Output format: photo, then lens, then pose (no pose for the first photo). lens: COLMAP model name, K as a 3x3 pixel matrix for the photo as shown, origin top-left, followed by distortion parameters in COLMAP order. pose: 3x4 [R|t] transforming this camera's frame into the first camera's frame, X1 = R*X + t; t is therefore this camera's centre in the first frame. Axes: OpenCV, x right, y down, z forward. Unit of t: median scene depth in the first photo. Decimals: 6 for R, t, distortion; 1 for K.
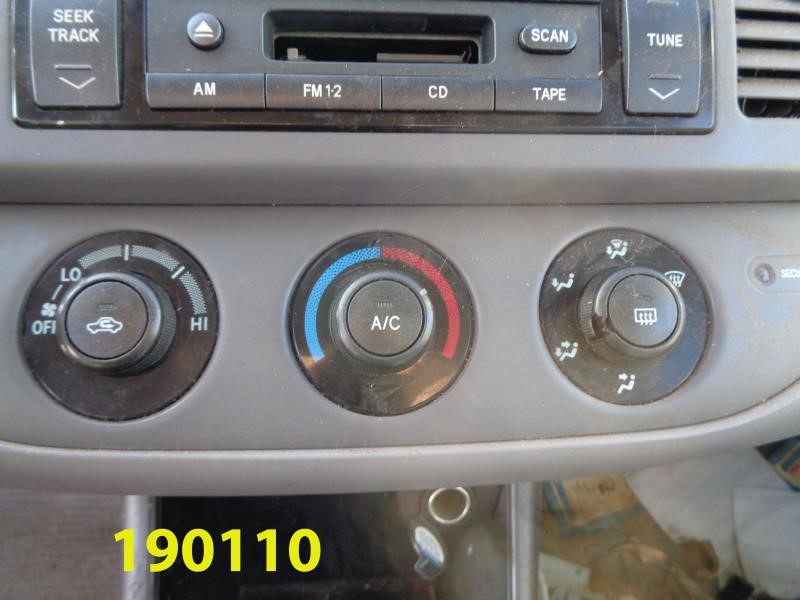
lens RADIAL K [[603.4, 0, 400.9], [0, 603.4, 302.5], [0, 0, 1]] dist [-0.003644, -0.003544]
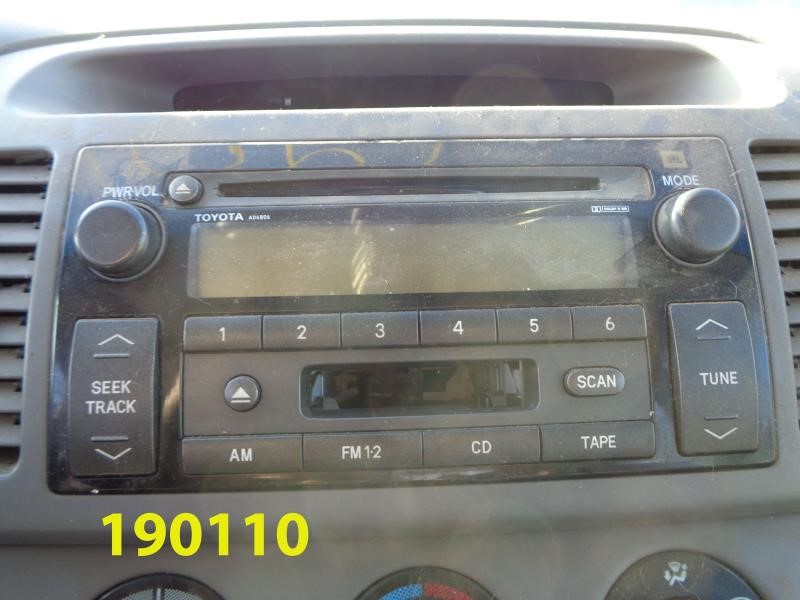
lens RADIAL K [[603.4, 0, 400.8], [0, 603.4, 299.6], [0, 0, 1]] dist [-0.003644, -0.003544]
pose [[0.998886, -0.017694, -0.043736, -0.020035], [0.013489, 0.995421, -0.094628, -0.487348], [0.045211, 0.093933, 0.994552, 0.018835]]
